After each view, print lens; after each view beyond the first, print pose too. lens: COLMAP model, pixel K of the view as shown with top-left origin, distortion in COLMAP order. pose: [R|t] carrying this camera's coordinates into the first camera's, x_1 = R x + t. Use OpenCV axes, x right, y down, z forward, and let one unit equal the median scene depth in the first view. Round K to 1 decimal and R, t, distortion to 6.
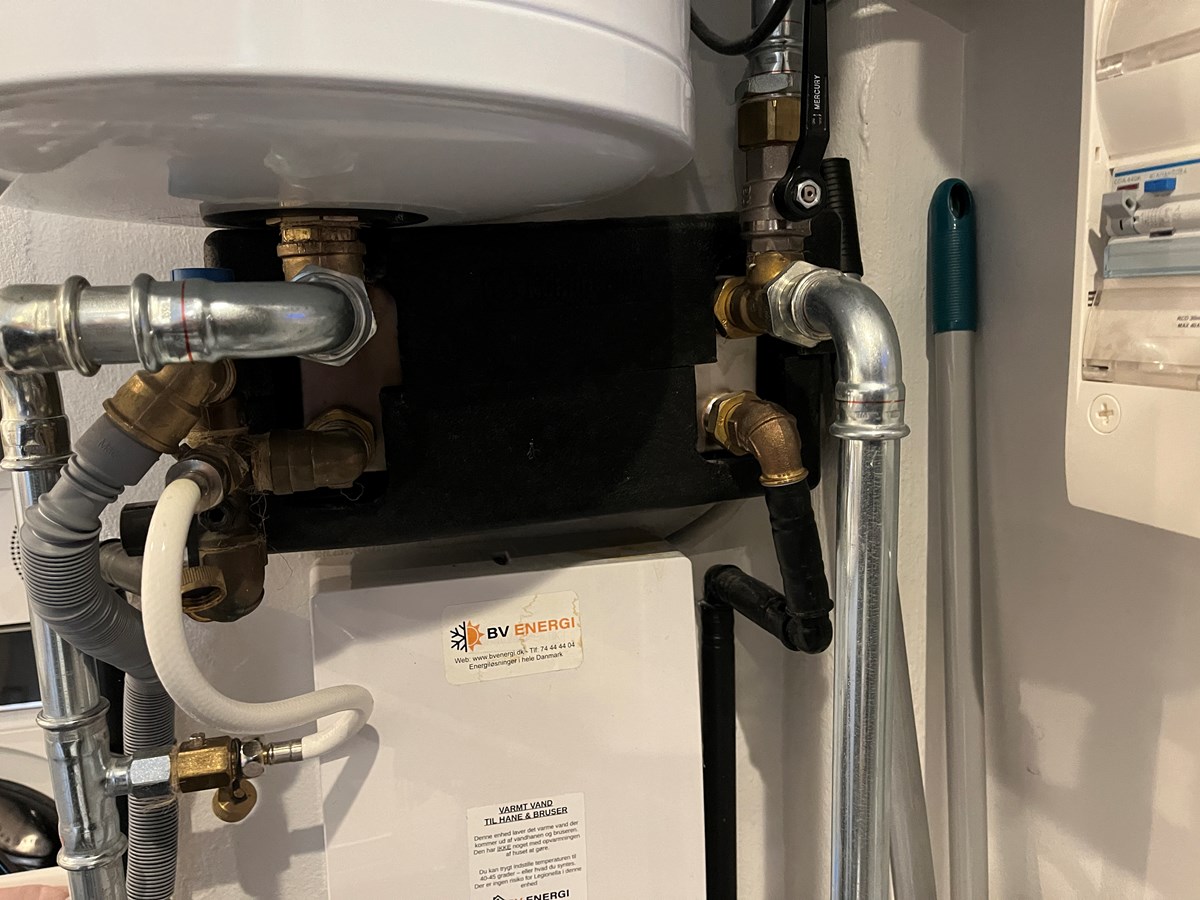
lens RADIAL K [[905.2, 0, 596.0], [0, 905.2, 453.7], [0, 0, 1]] dist [0.050458, -0.087504]
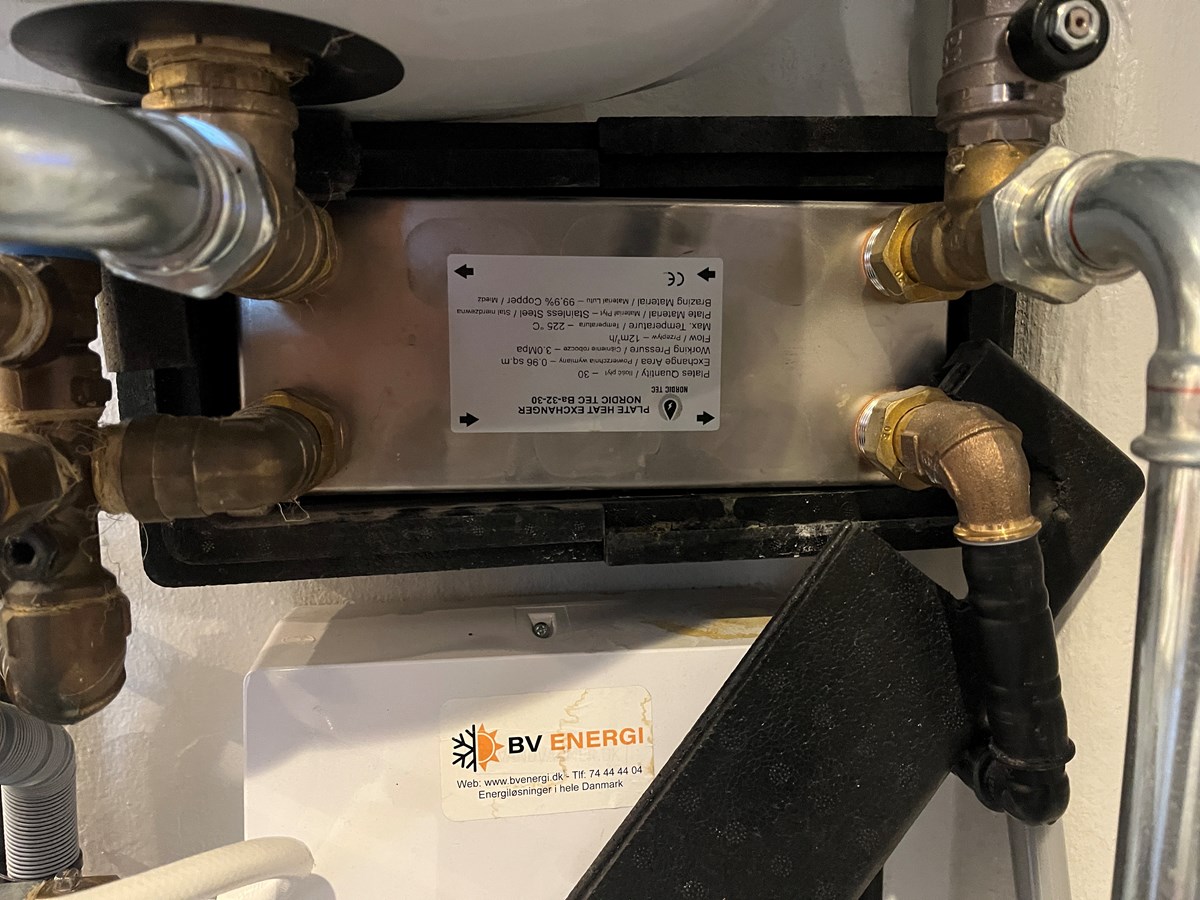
lens RADIAL K [[905.2, 0, 596.0], [0, 905.2, 453.7], [0, 0, 1]] dist [0.050458, -0.087504]
pose [[0.990648, 0.037665, -0.131138, 0.021640], [-0.041507, 0.998782, -0.026686, 0.002485], [0.129973, 0.031879, 0.991005, 0.352854]]
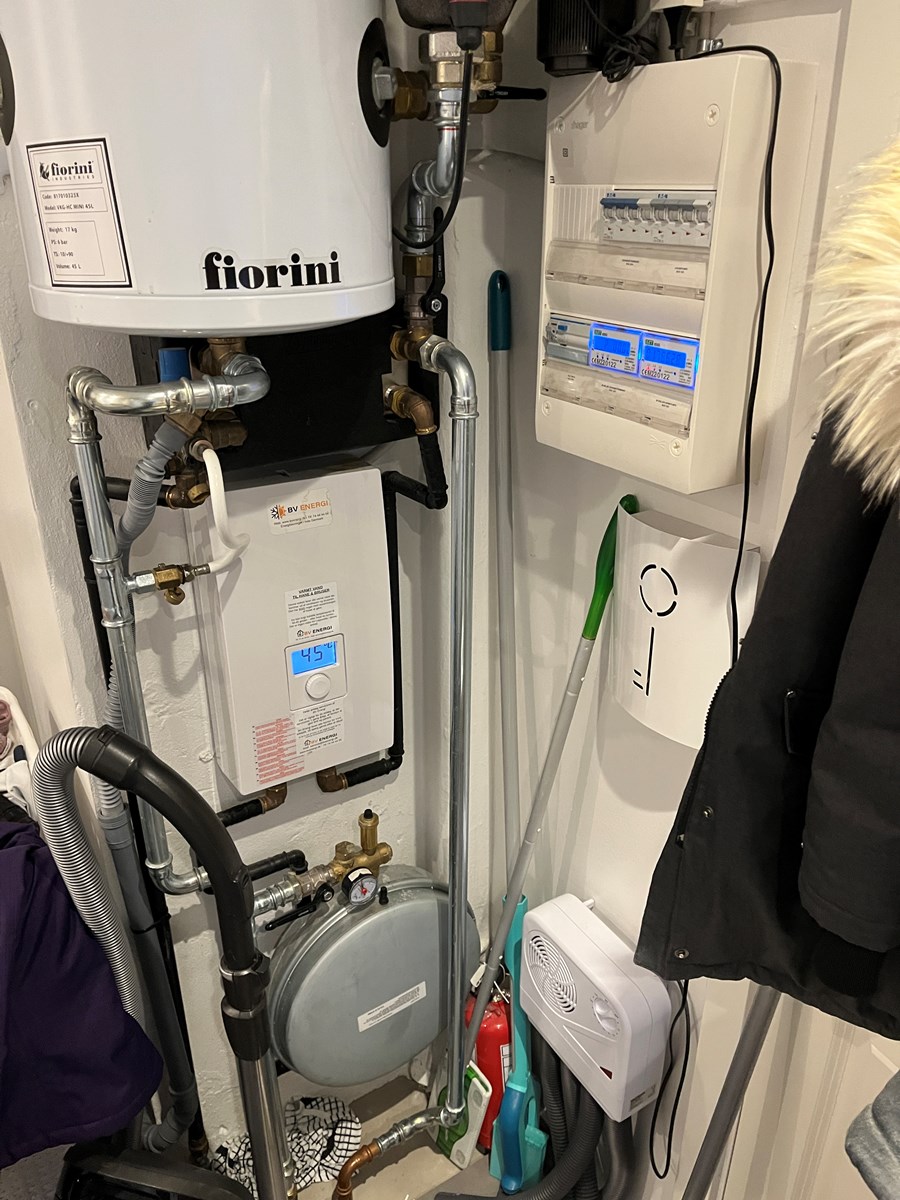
lens RADIAL K [[886.6, 0, 464.7], [0, 886.6, 607.0], [0, 0, 1]] dist [0.051777, -0.104556]
pose [[0.952862, -0.095656, 0.287932, -0.344071], [0.012593, 0.960651, 0.277473, -0.148886], [-0.303144, -0.260767, 0.916572, -1.051020]]
